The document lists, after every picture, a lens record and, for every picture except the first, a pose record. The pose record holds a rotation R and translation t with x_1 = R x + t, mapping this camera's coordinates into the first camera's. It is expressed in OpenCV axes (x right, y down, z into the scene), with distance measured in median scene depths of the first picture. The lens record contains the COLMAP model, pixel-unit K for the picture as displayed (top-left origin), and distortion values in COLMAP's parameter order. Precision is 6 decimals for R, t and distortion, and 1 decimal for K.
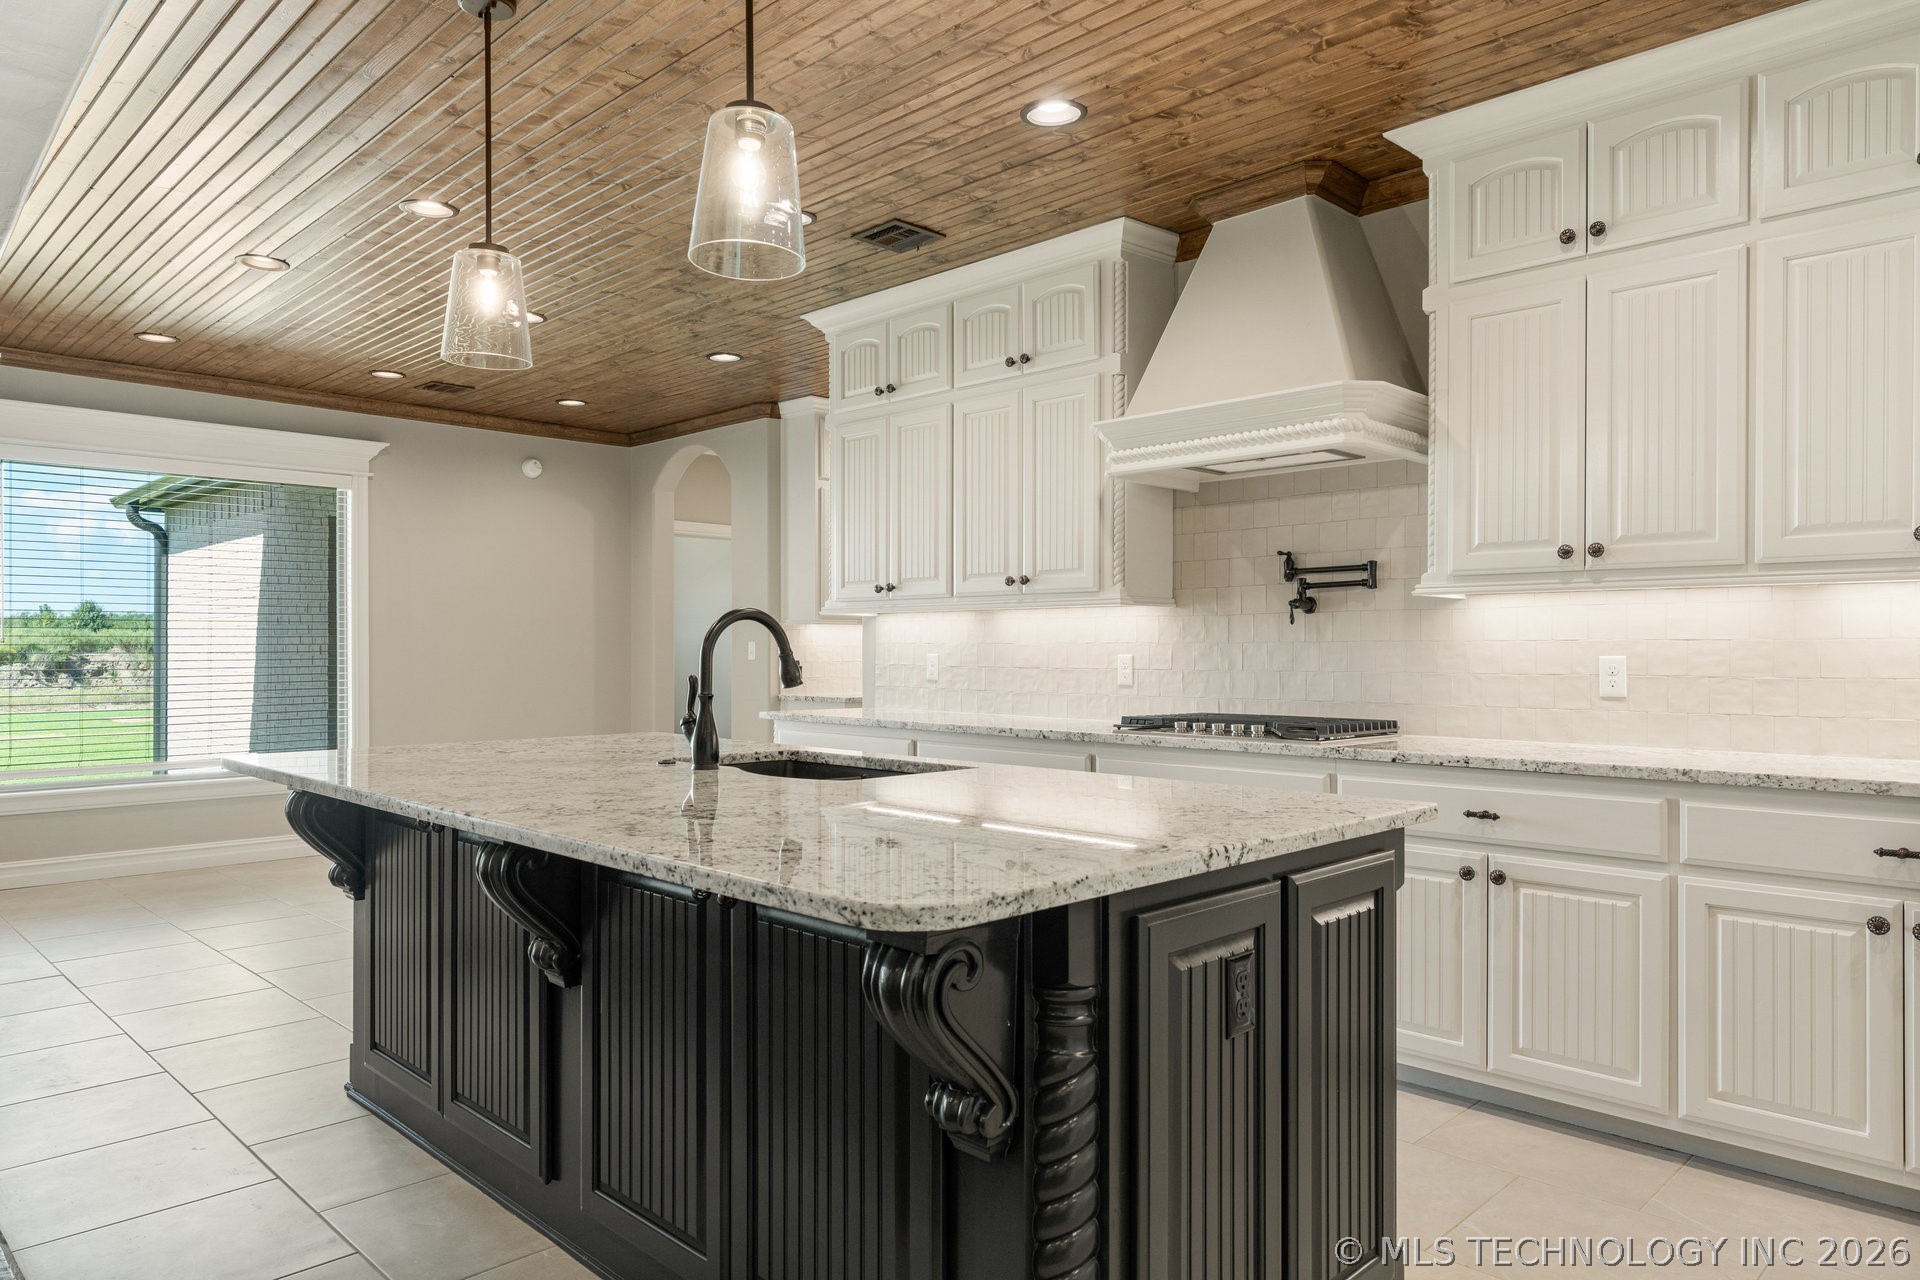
lens RADIAL K [[1237.6, 0, 948.3], [0, 1237.6, 653.8], [0, 0, 1]] dist [0.013382, 0.000557]
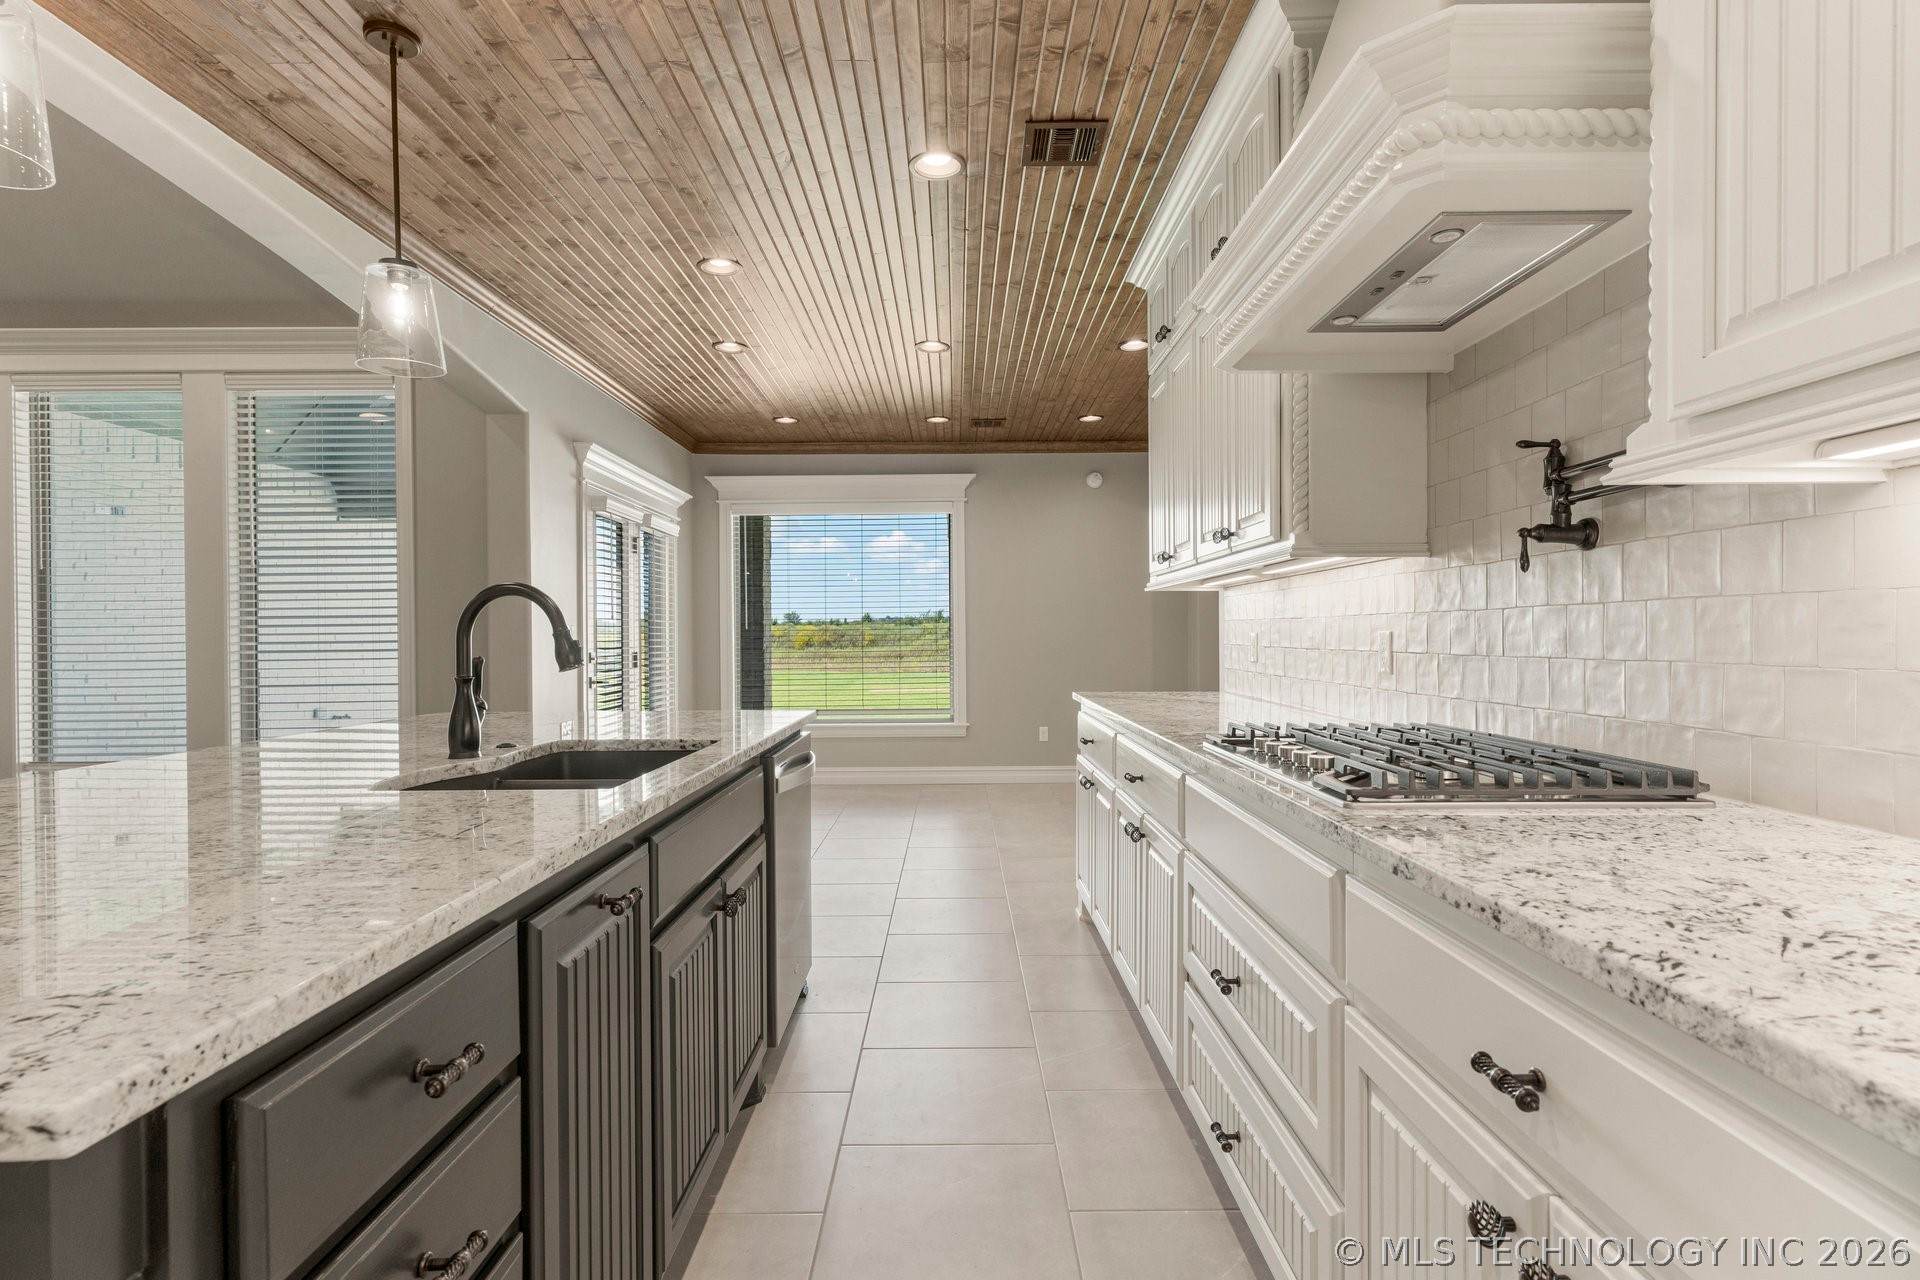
lens RADIAL K [[918.9, 0, 957.9], [0, 918.9, 640.4], [0, 0, 1]] dist [0.003176, -0.000790]
pose [[0.706649, -0.000484, -0.707564, 0.387109], [0.003515, 0.999990, 0.002826, 0.004157], [0.707556, -0.004484, 0.706643, 0.542171]]
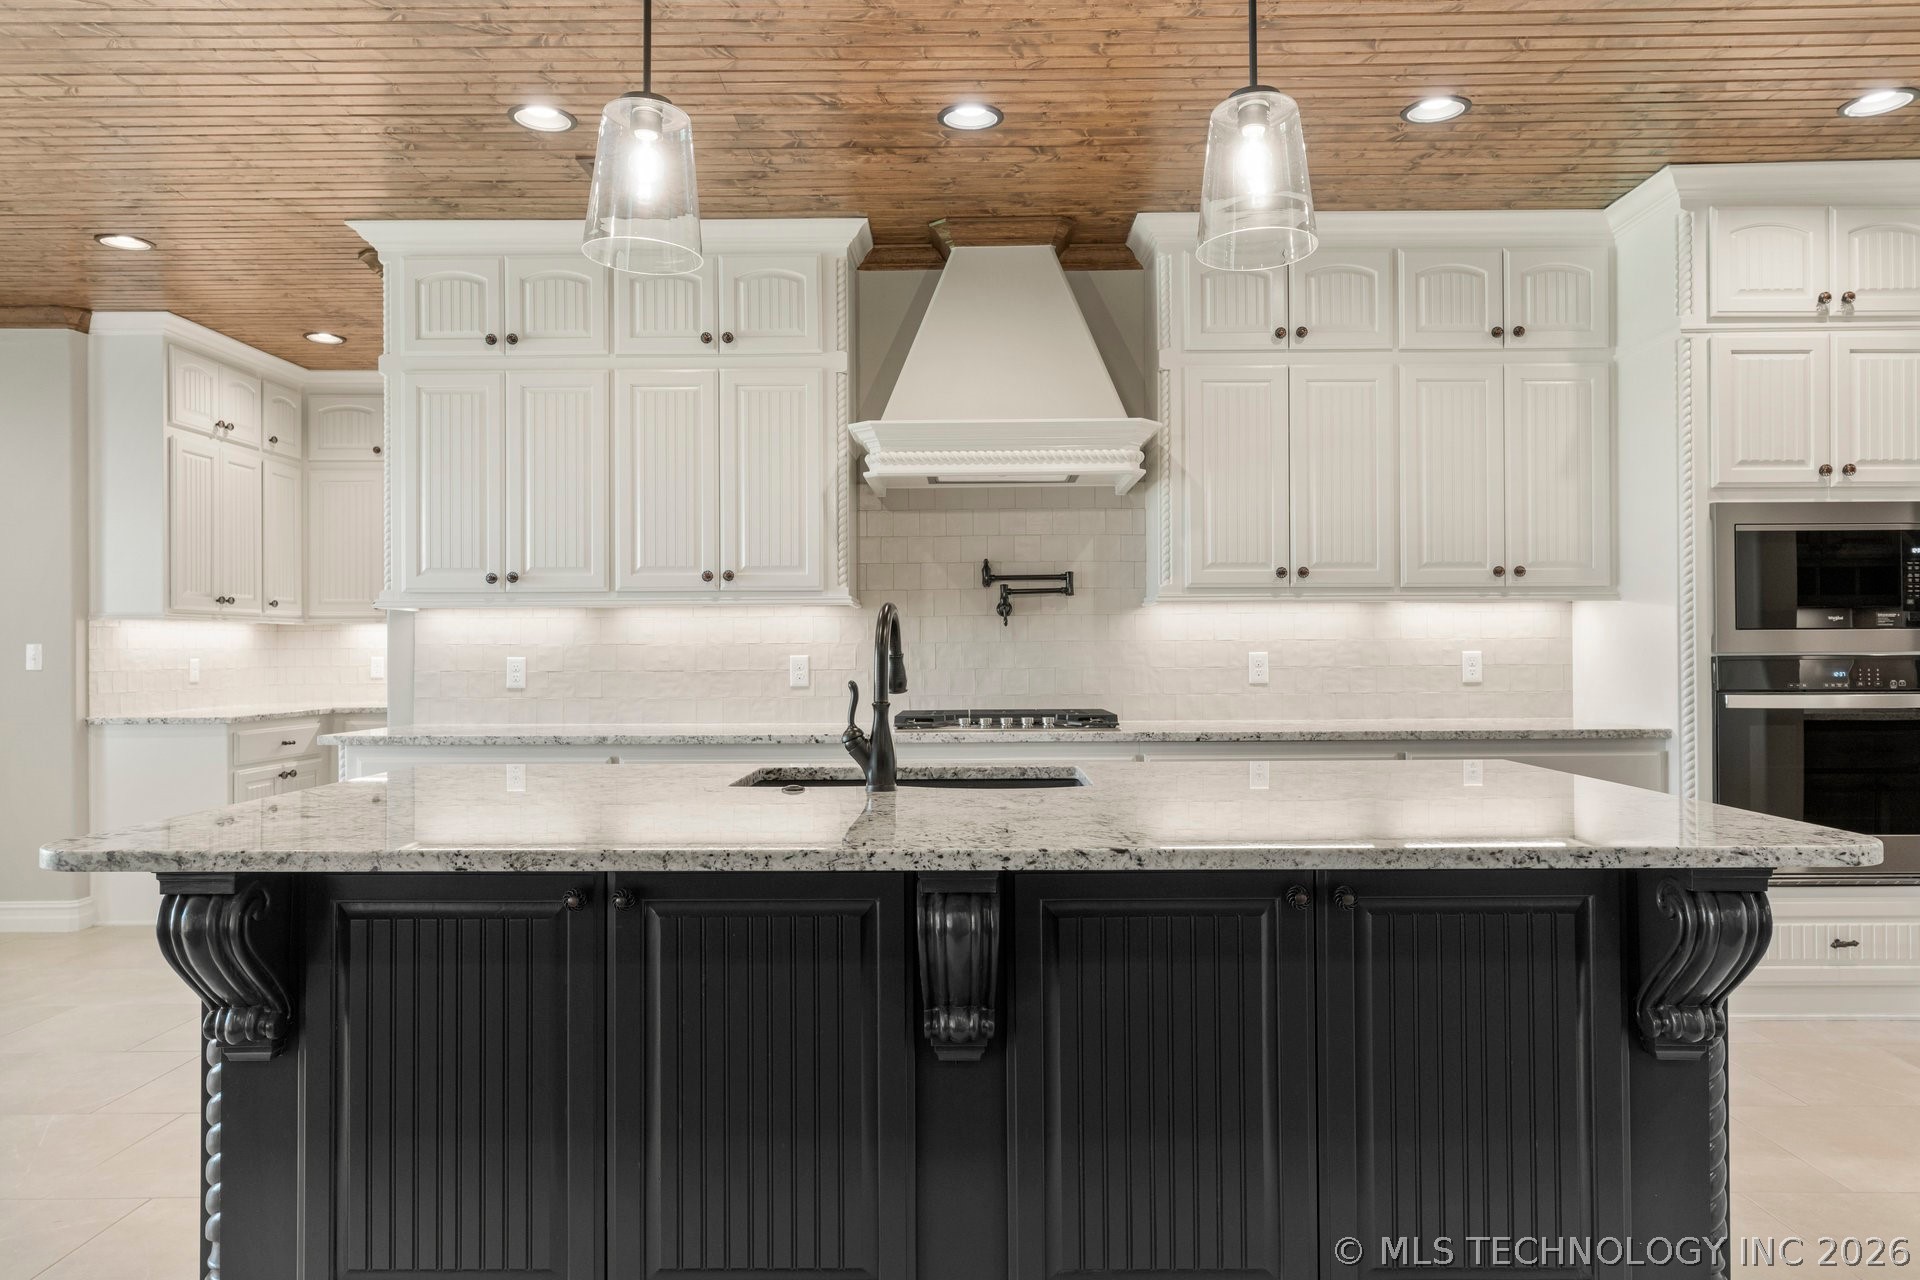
lens RADIAL K [[1237.6, 0, 959.5], [0, 1237.6, 639.1], [0, 0, 1]] dist [0.013382, 0.000557]
pose [[0.711285, 0.002107, 0.702900, -0.525907], [0.008709, 0.999892, -0.011811, 0.000393], [-0.702850, 0.014522, 0.711190, 0.246891]]
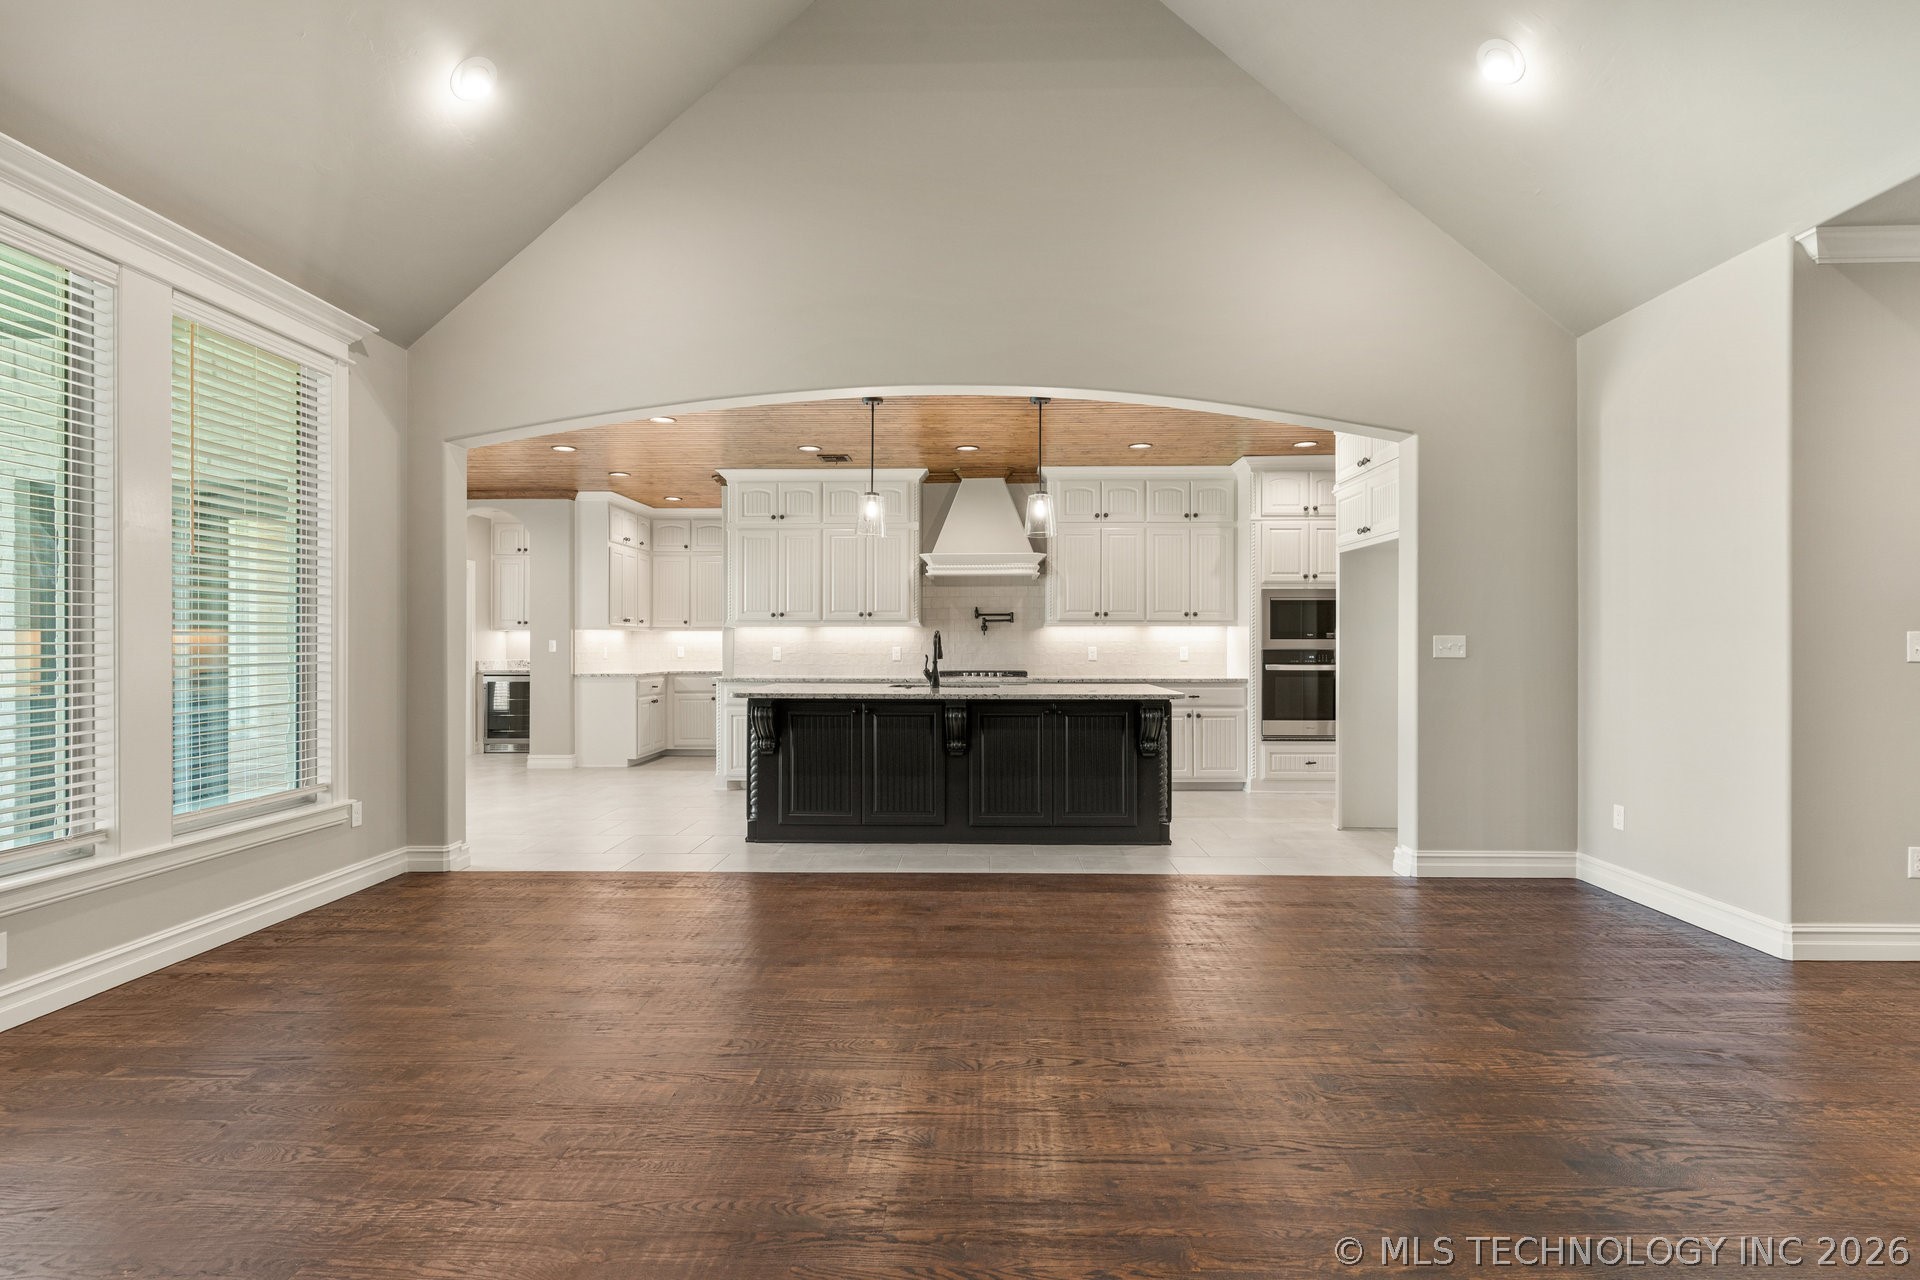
lens RADIAL K [[918.9, 0, 953.4], [0, 918.9, 644.4], [0, 0, 1]] dist [0.003176, -0.000790]
pose [[0.731423, 0.000521, 0.681924, -1.093138], [0.002576, 0.999990, -0.003526, 0.002098], [-0.681919, 0.004336, 0.731415, -0.373336]]
